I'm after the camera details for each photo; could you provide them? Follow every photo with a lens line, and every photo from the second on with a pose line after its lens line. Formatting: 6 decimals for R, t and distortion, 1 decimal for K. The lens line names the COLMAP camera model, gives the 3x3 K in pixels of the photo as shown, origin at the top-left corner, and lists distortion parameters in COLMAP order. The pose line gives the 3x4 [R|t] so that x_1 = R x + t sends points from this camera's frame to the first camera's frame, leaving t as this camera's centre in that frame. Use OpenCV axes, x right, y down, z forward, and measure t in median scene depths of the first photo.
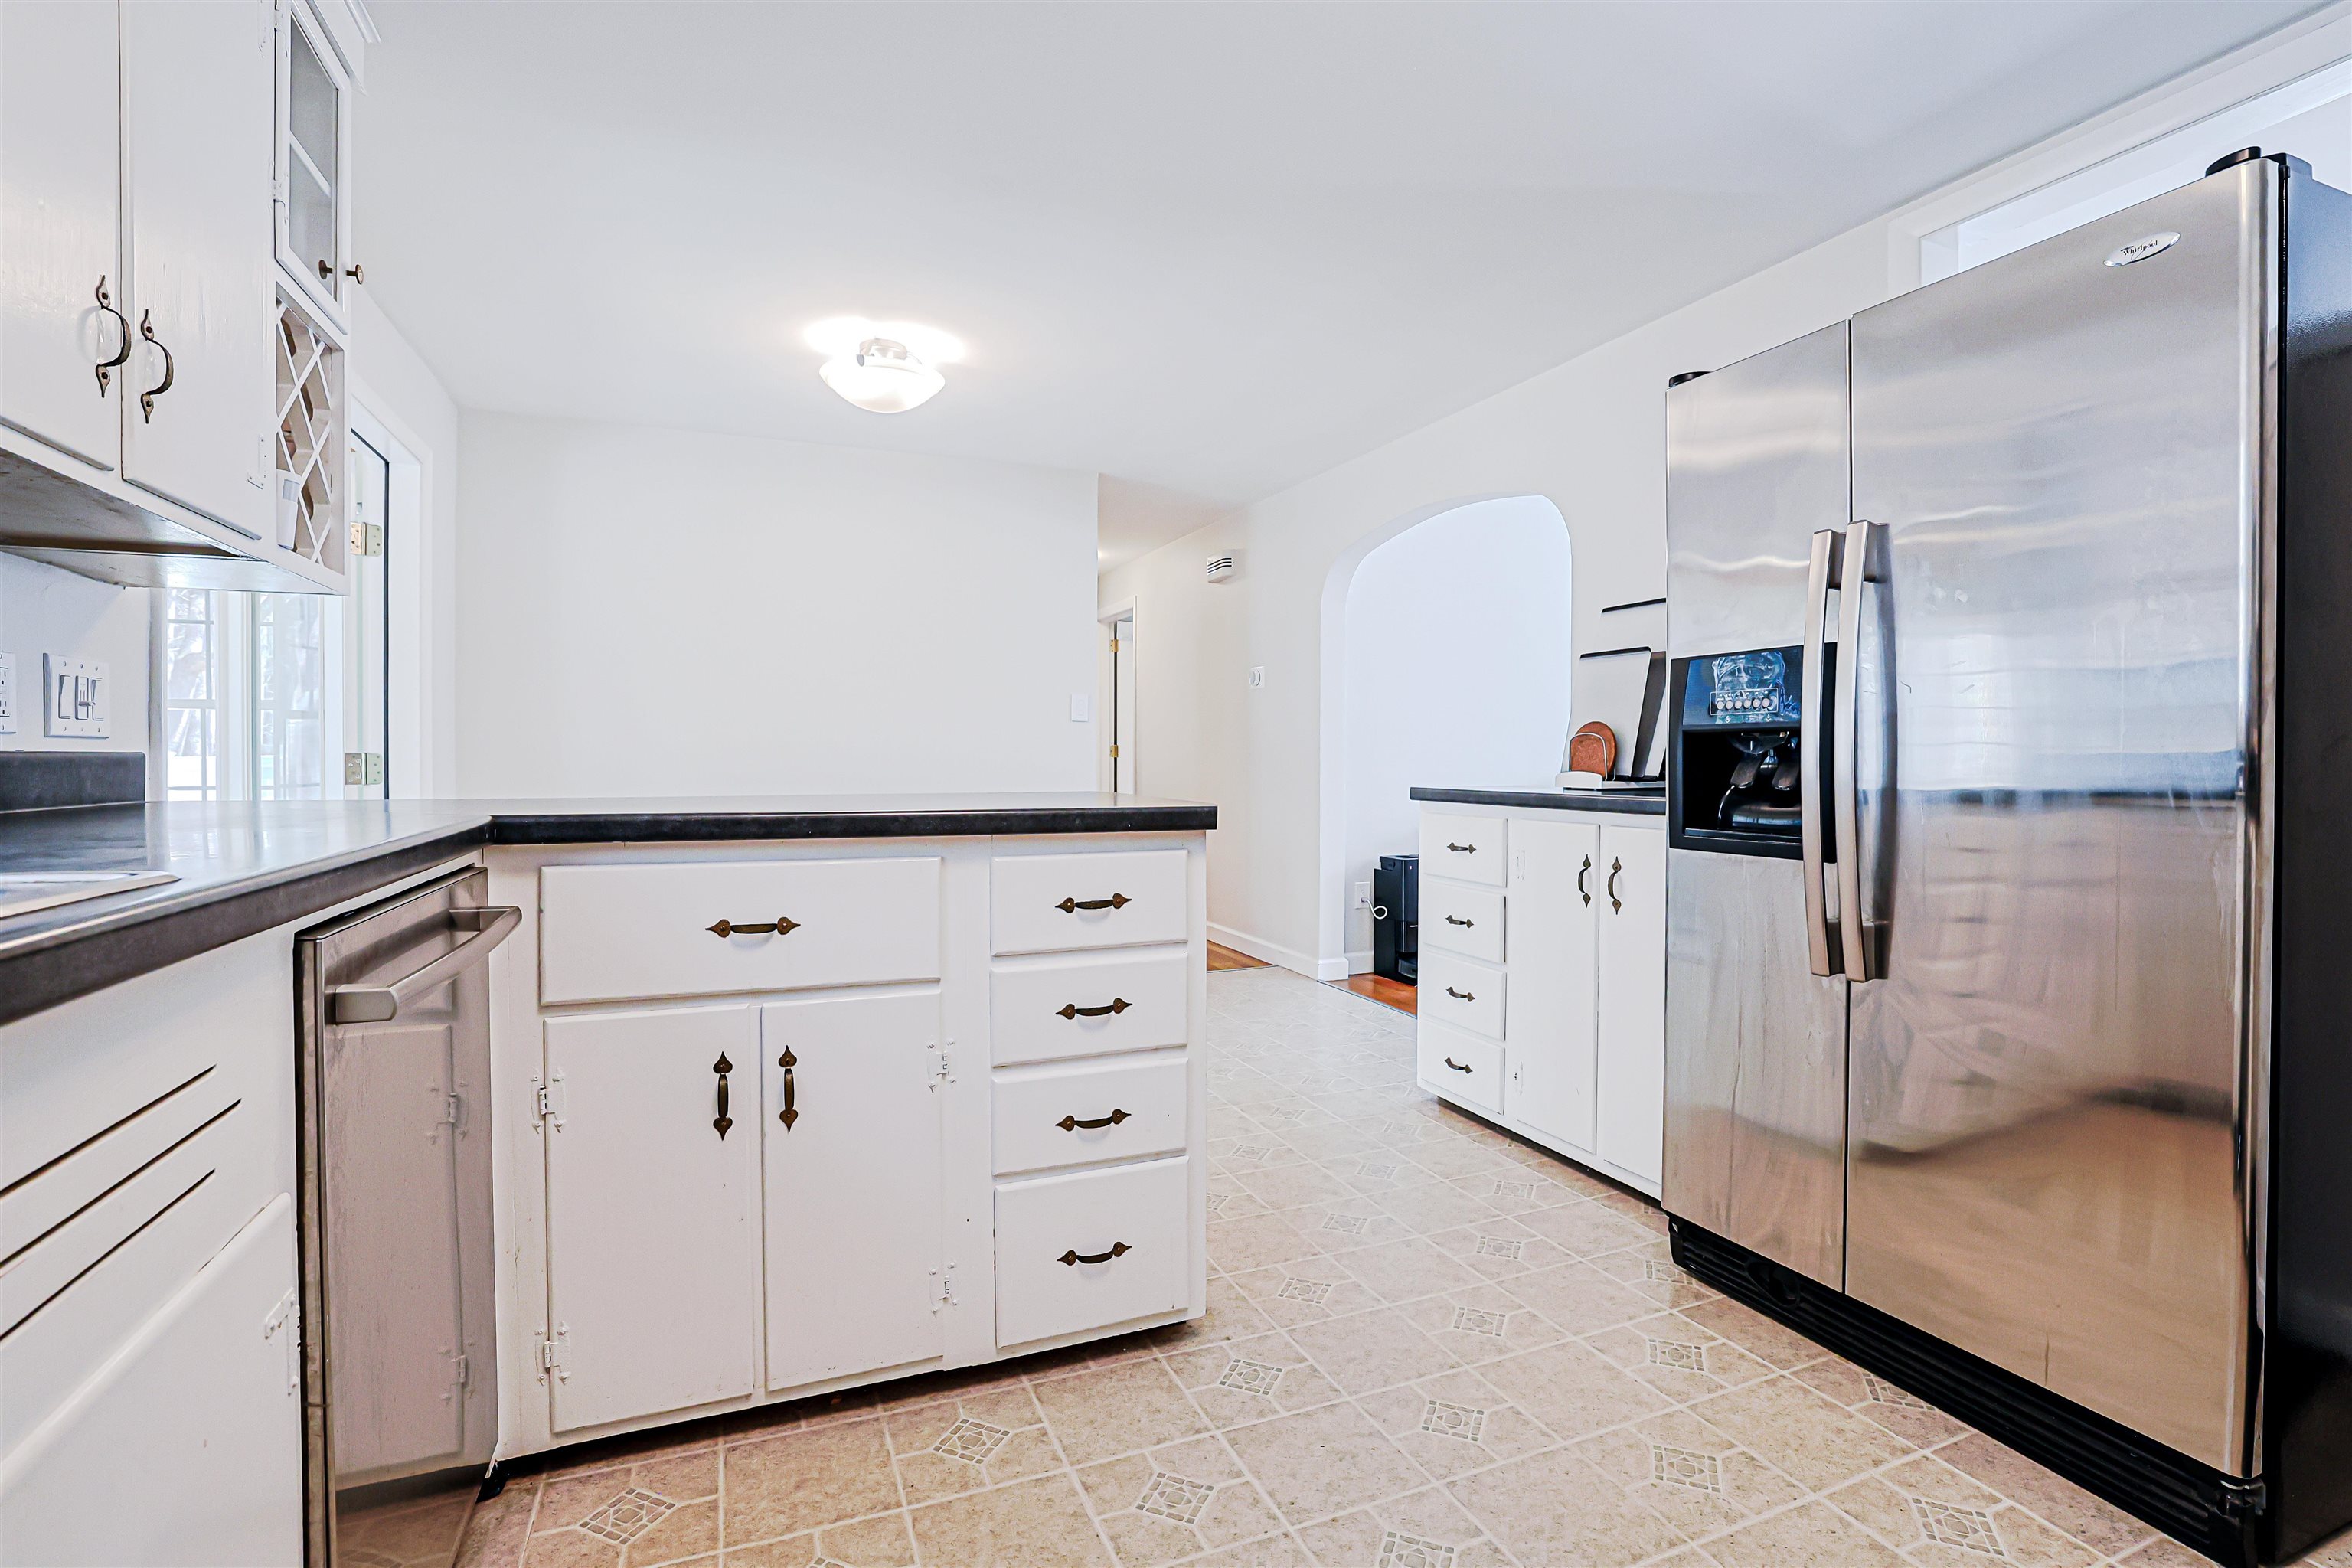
lens RADIAL K [[1062.2, 0, 1155.8], [0, 1062.2, 777.3], [0, 0, 1]] dist [-0.047277, 0.018175]
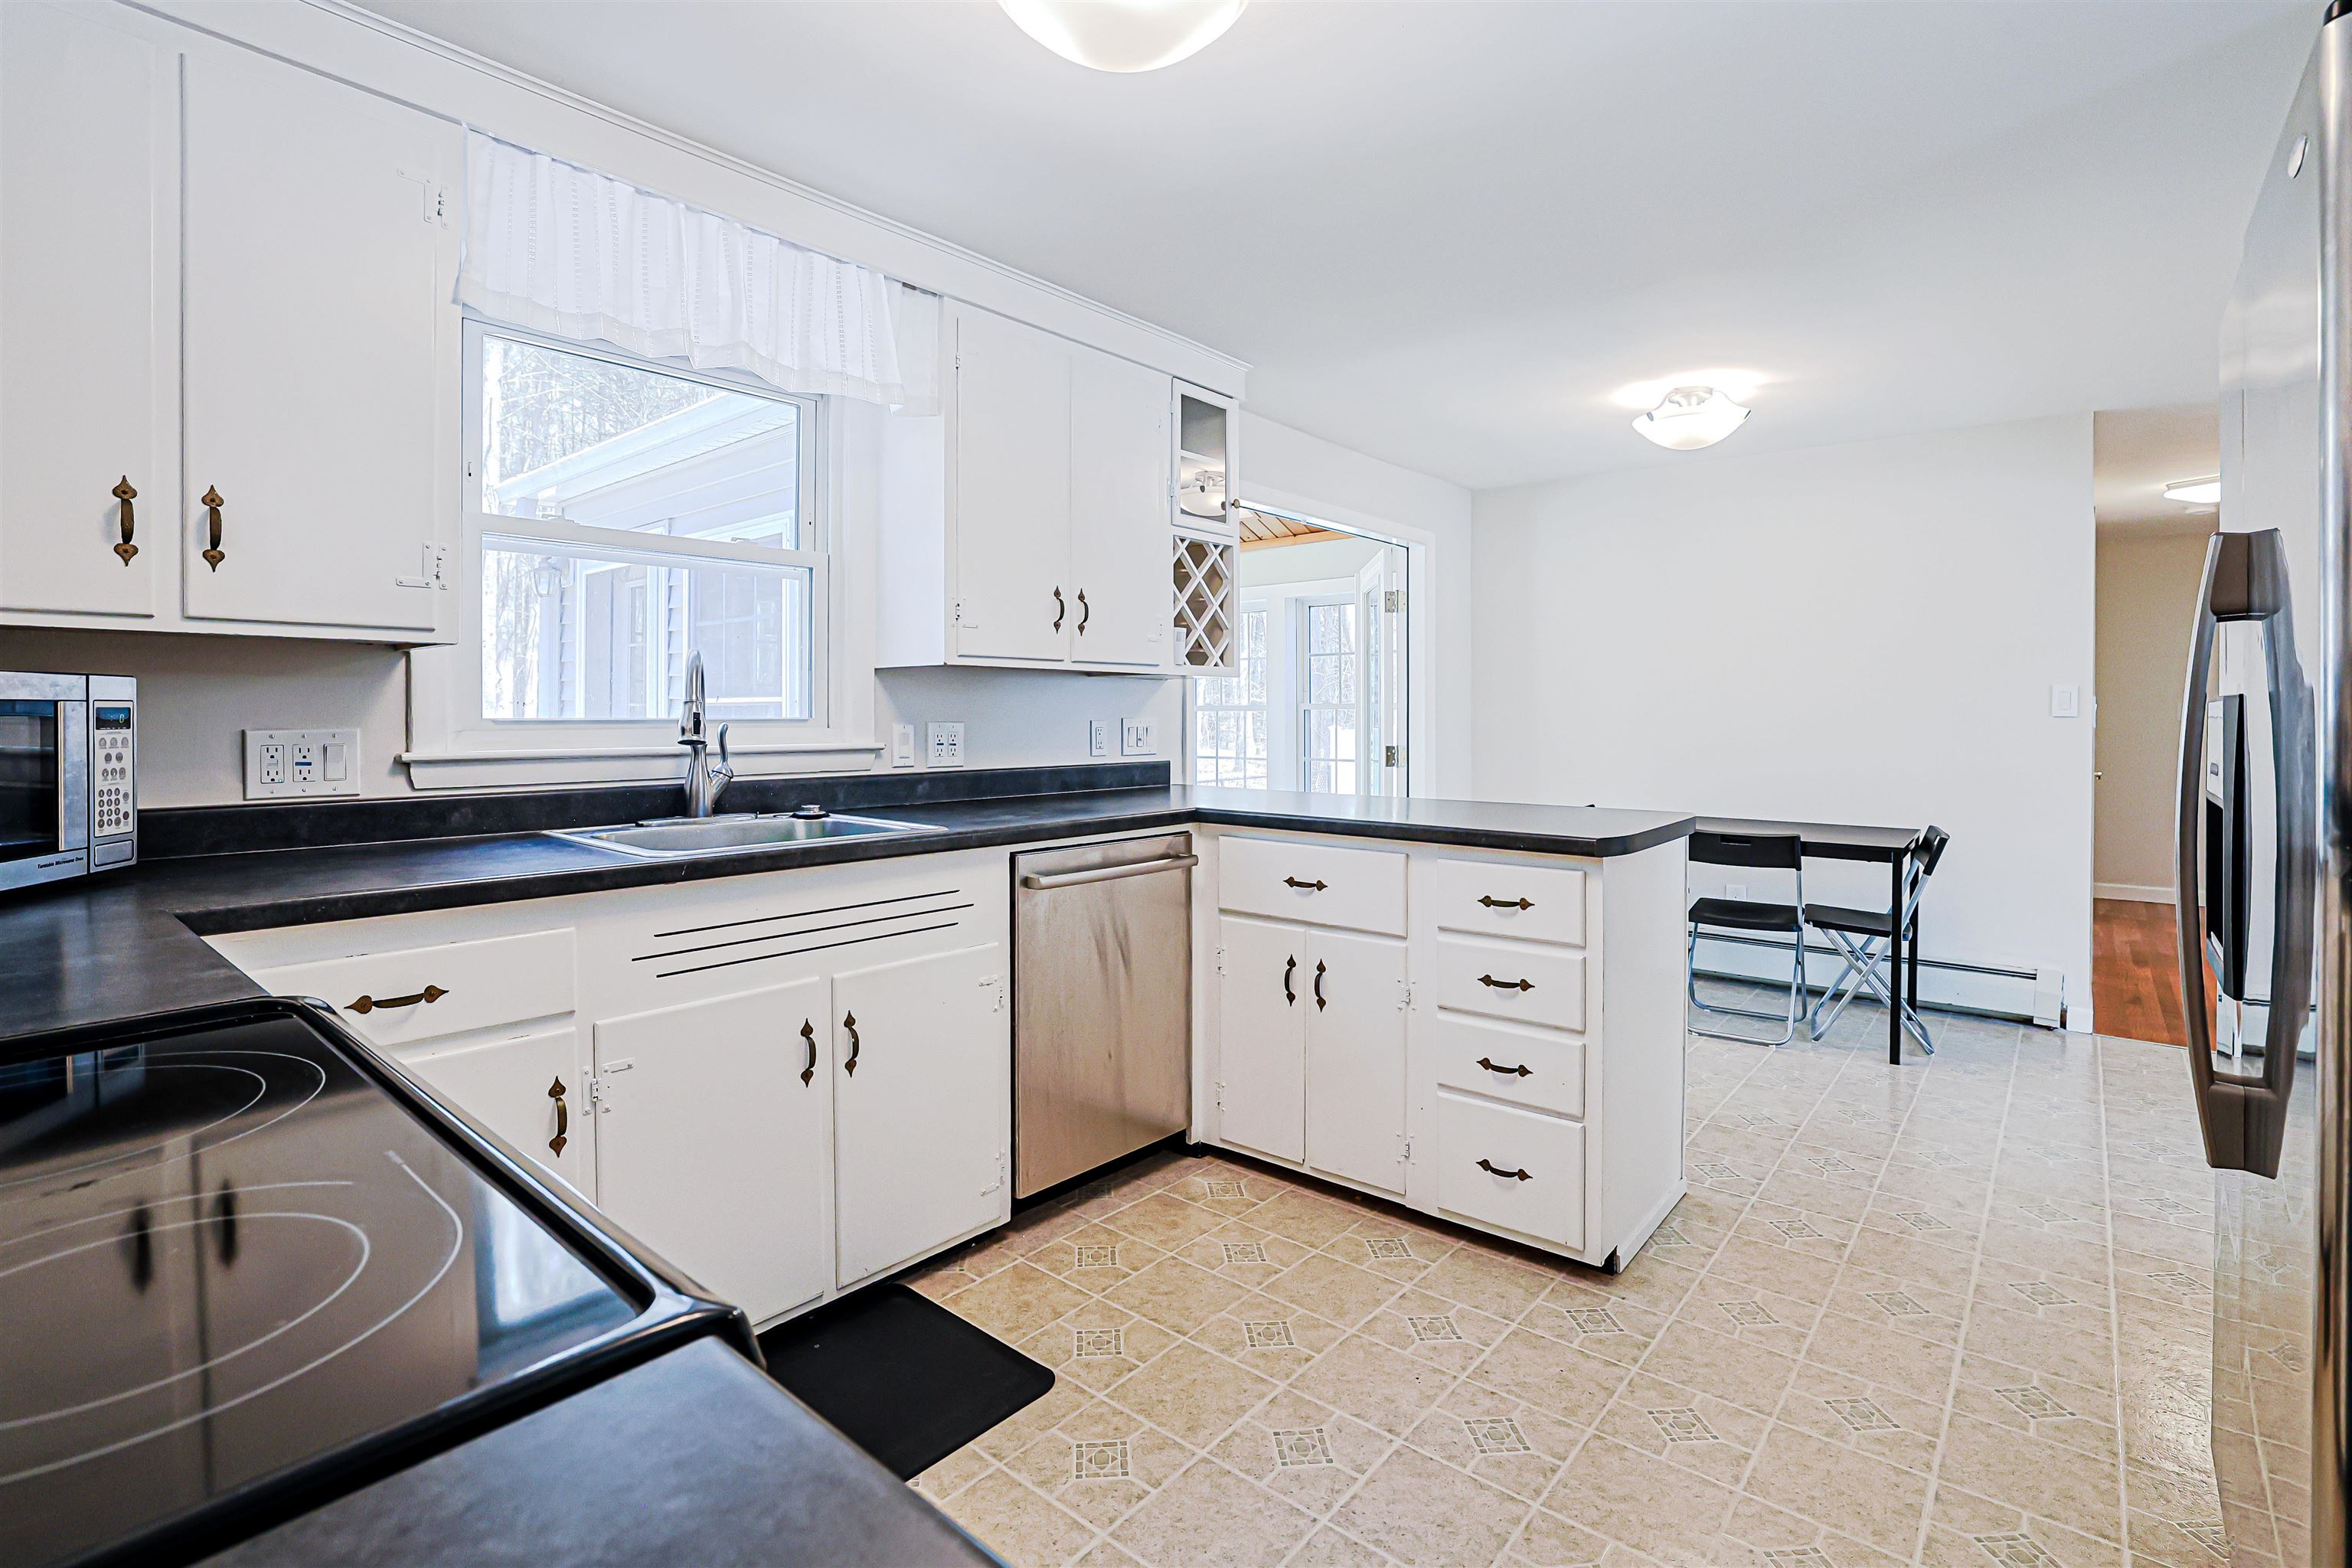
lens RADIAL K [[1094.0, 0, 1202.2], [0, 1094.0, 735.4], [0, 0, 1]] dist [-0.044337, 0.021541]
pose [[0.478558, 0.016140, -0.877907, 0.972342], [-0.014986, 0.999836, 0.010212, -0.099767], [0.877928, 0.008270, 0.478722, 0.021352]]
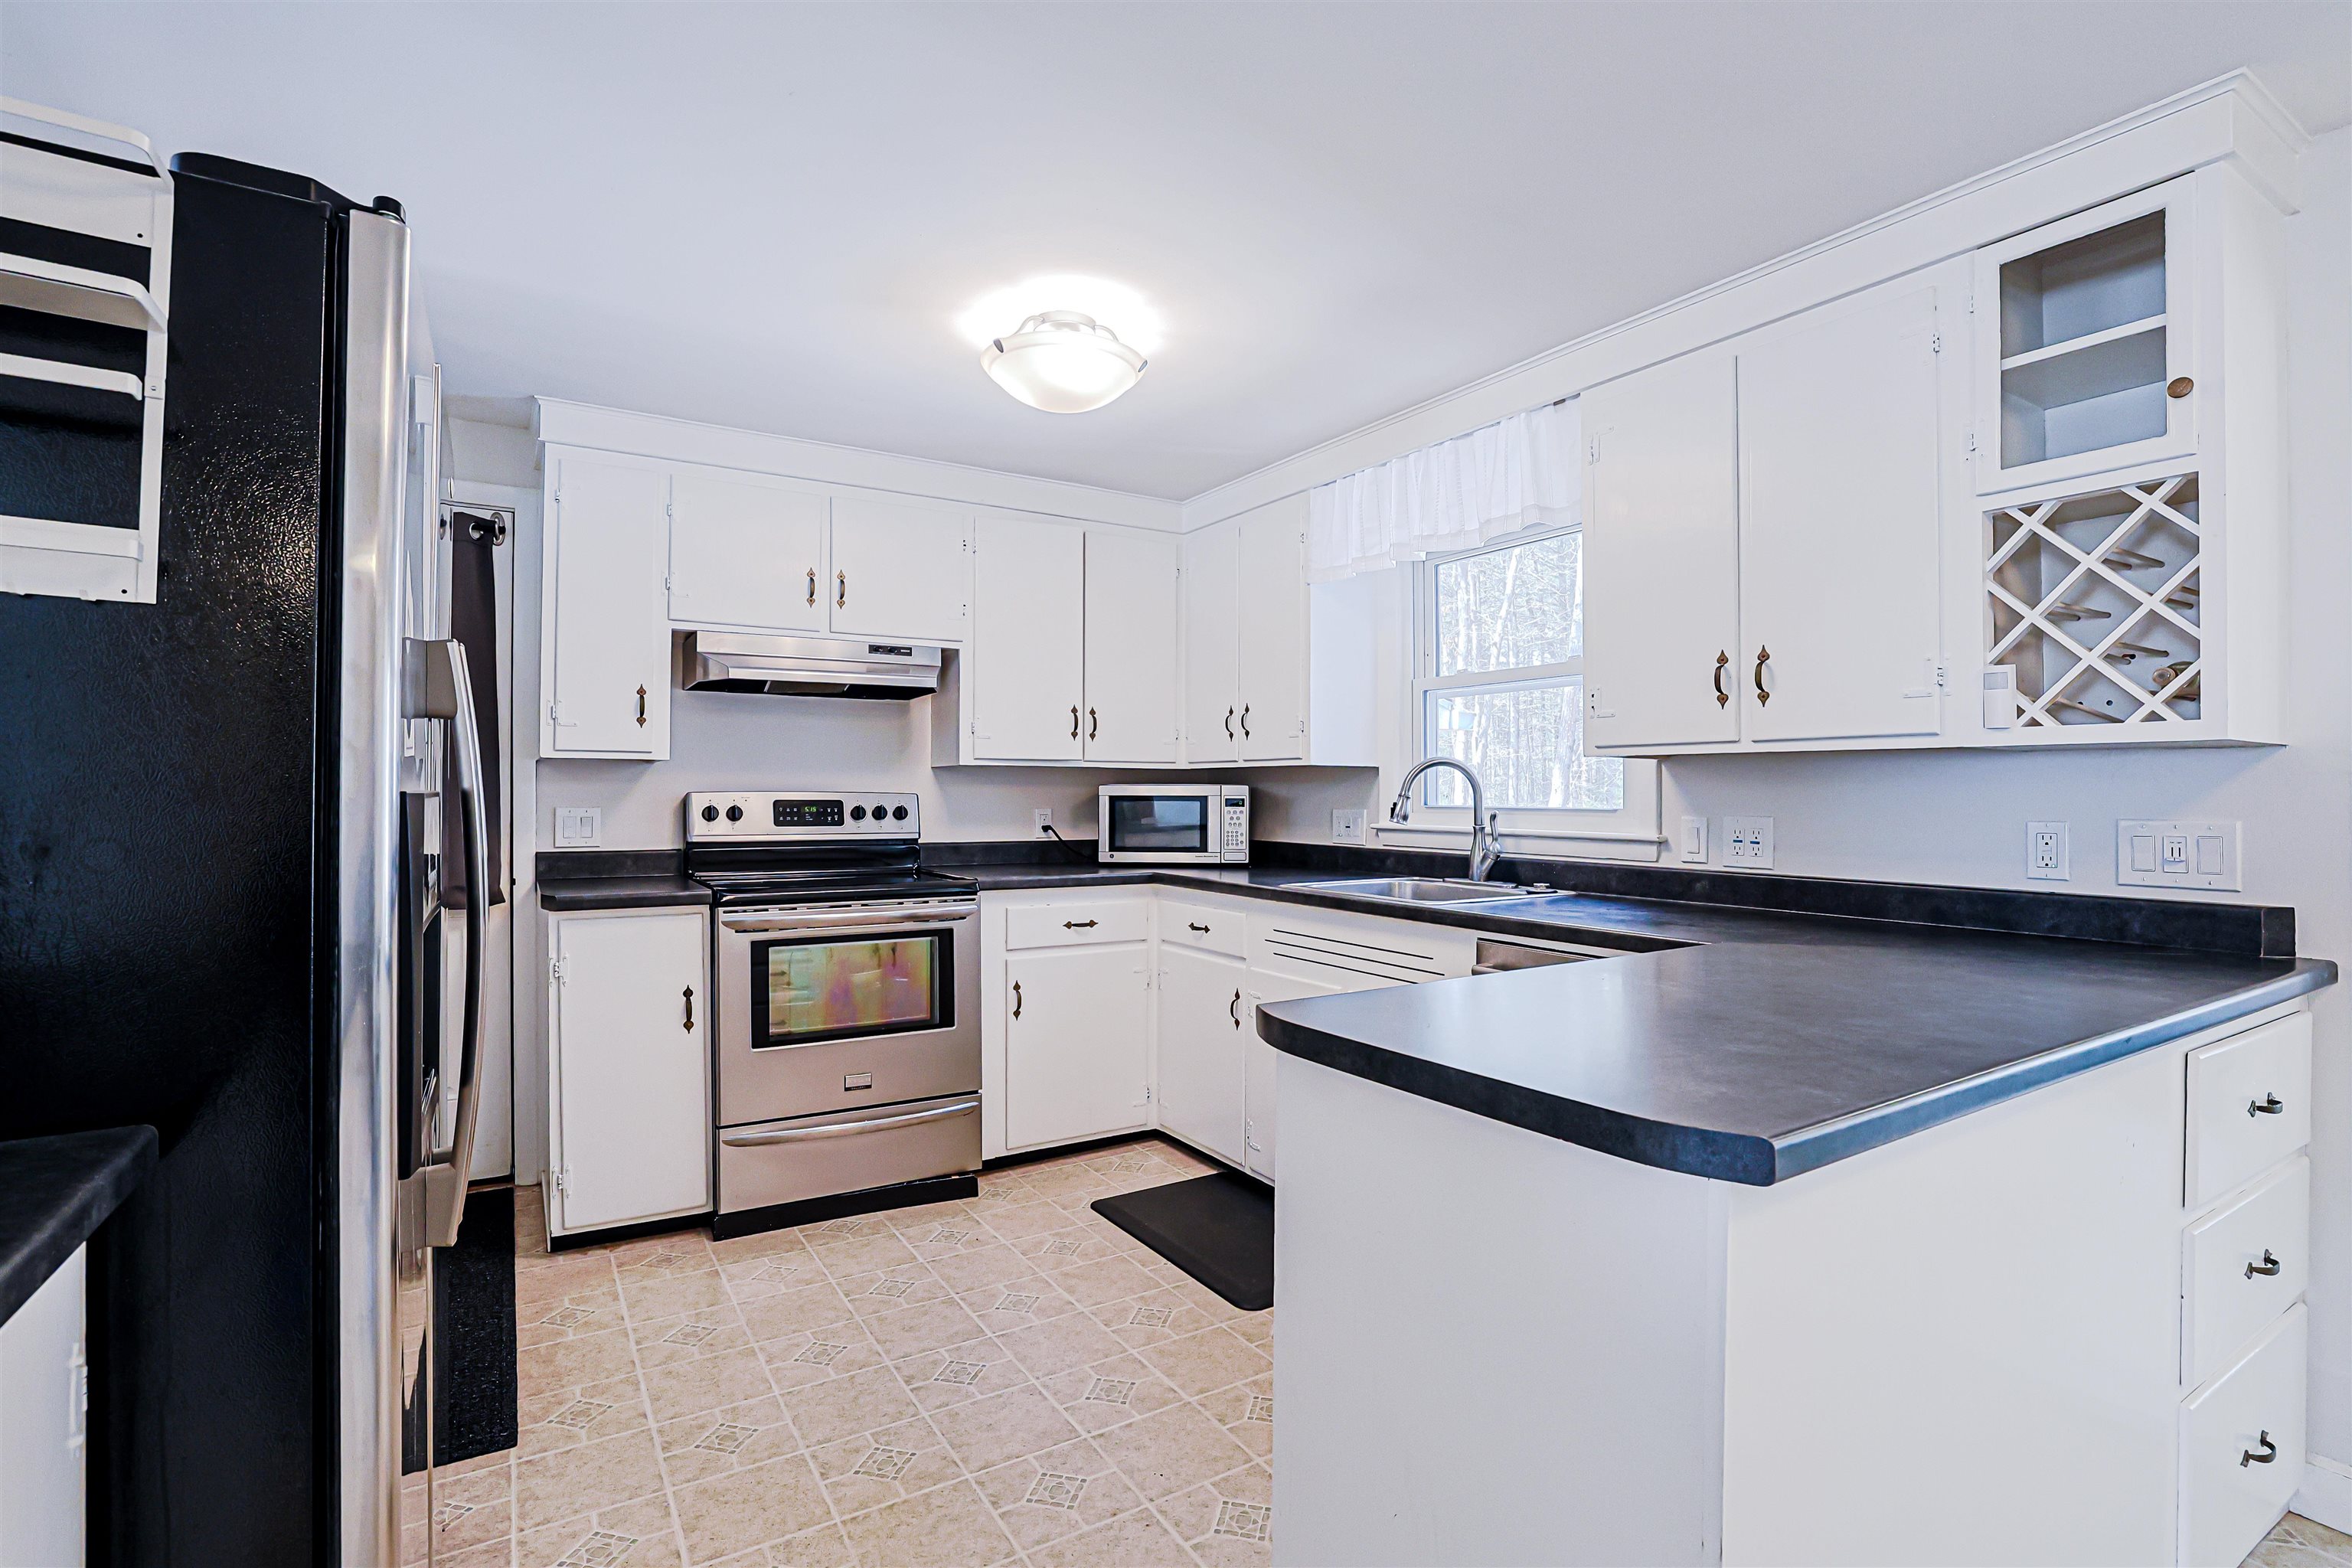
lens RADIAL K [[1097.0, 0, 1190.5], [0, 1097.0, 780.9], [0, 0, 1]] dist [-0.061579, 0.034546]
pose [[-0.982009, -0.010286, -0.188555, 0.269412], [-0.011157, 0.999931, 0.003560, -0.144335], [0.188506, 0.005600, -0.982056, 1.900094]]
